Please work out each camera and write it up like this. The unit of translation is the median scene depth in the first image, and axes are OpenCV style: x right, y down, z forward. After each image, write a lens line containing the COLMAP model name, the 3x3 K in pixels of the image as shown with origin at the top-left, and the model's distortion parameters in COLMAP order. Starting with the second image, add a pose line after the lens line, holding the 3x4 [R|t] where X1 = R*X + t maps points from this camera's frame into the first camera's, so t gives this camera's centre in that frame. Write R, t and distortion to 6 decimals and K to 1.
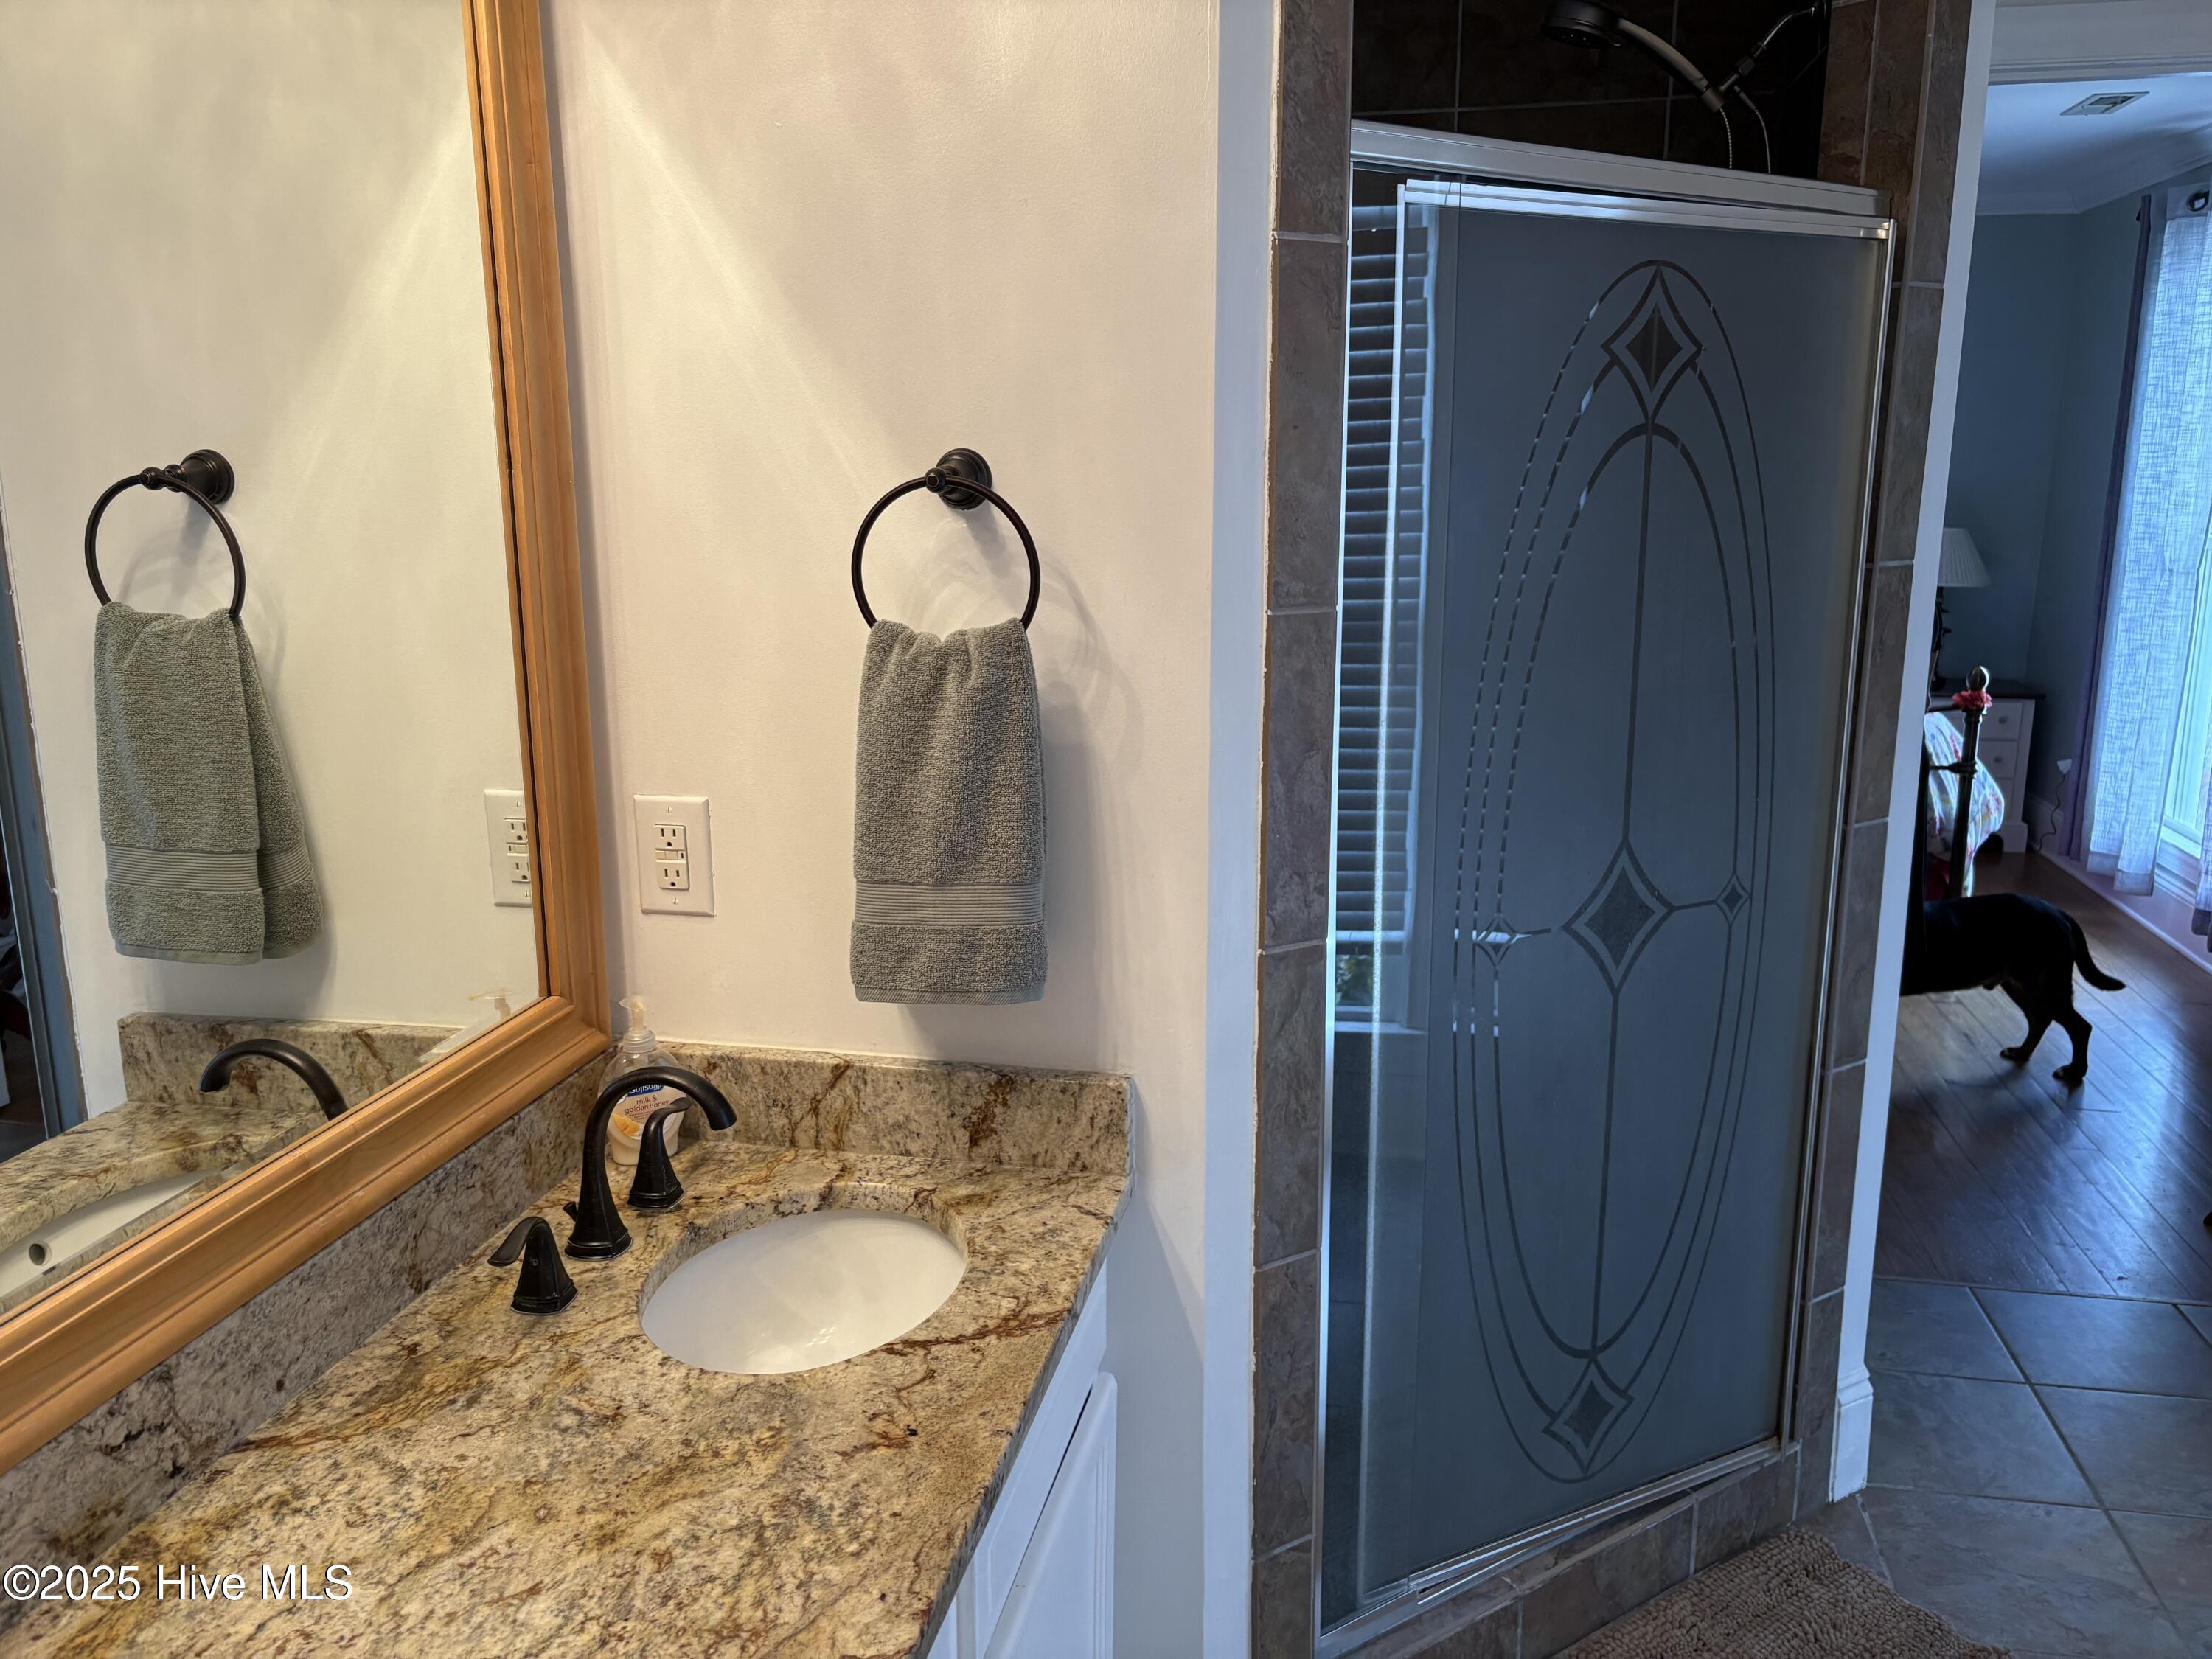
lens RADIAL K [[1674.0, 0, 1109.2], [0, 1674.0, 825.4], [0, 0, 1]] dist [0.033512, -0.016879]
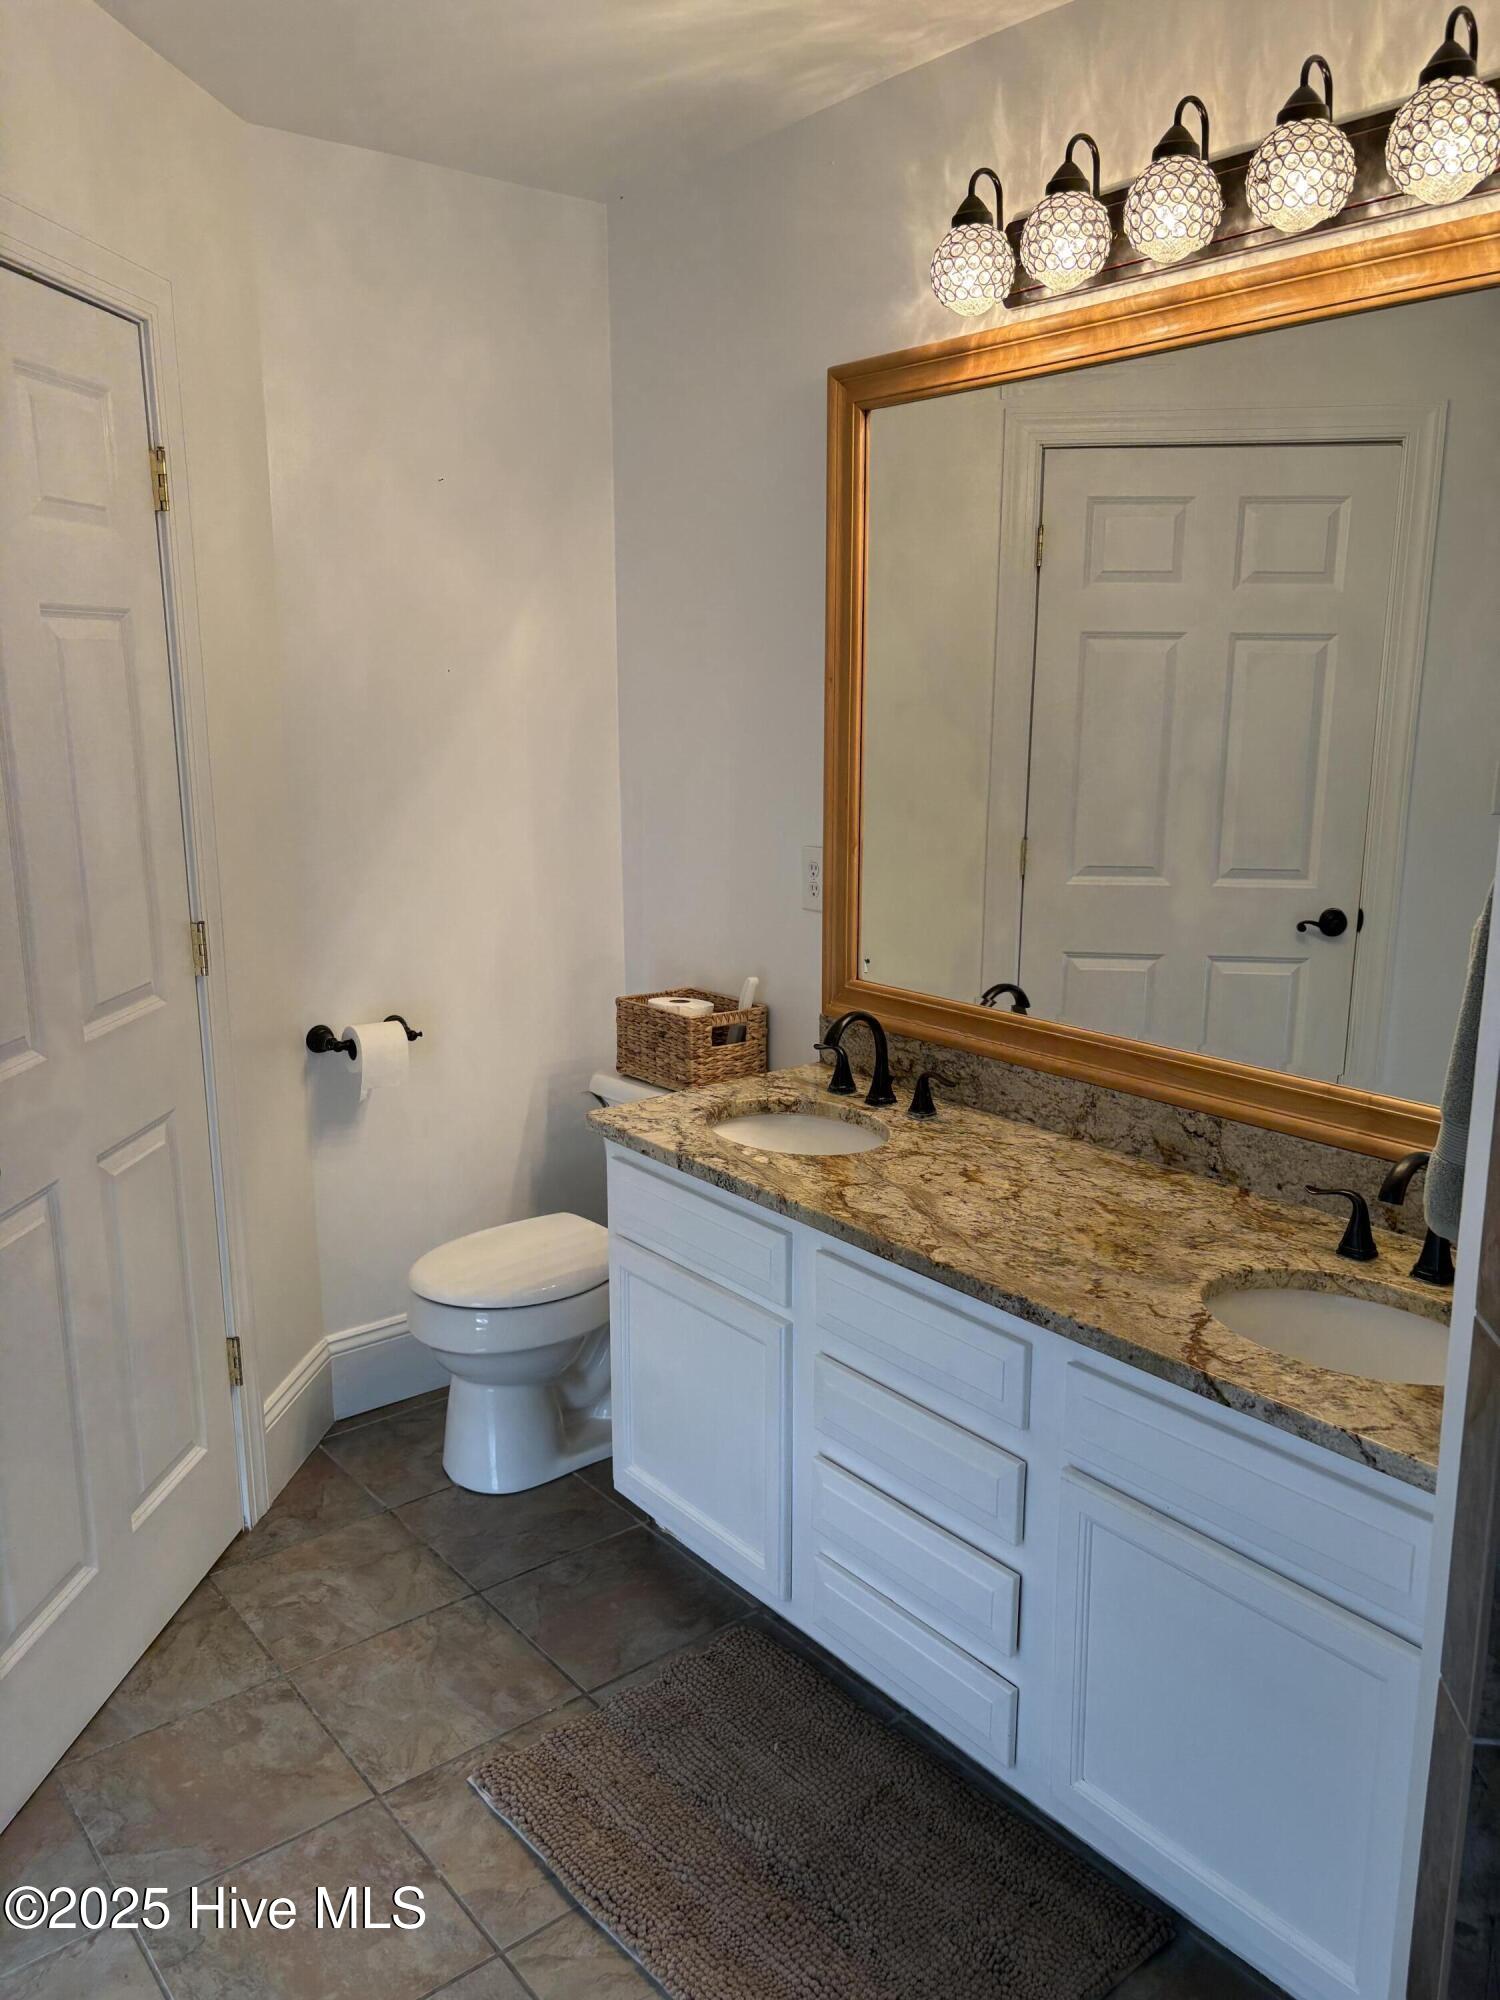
lens RADIAL K [[1513.6, 0, 750.0], [0, 1513.6, 1001.1], [0, 0, 1]] dist [0.033512, -0.016879]
pose [[-0.636730, 0.170331, -0.752039, 1.222509], [-0.161676, 0.924127, 0.346194, -0.383683], [0.753947, 0.342018, -0.560881, 1.541502]]
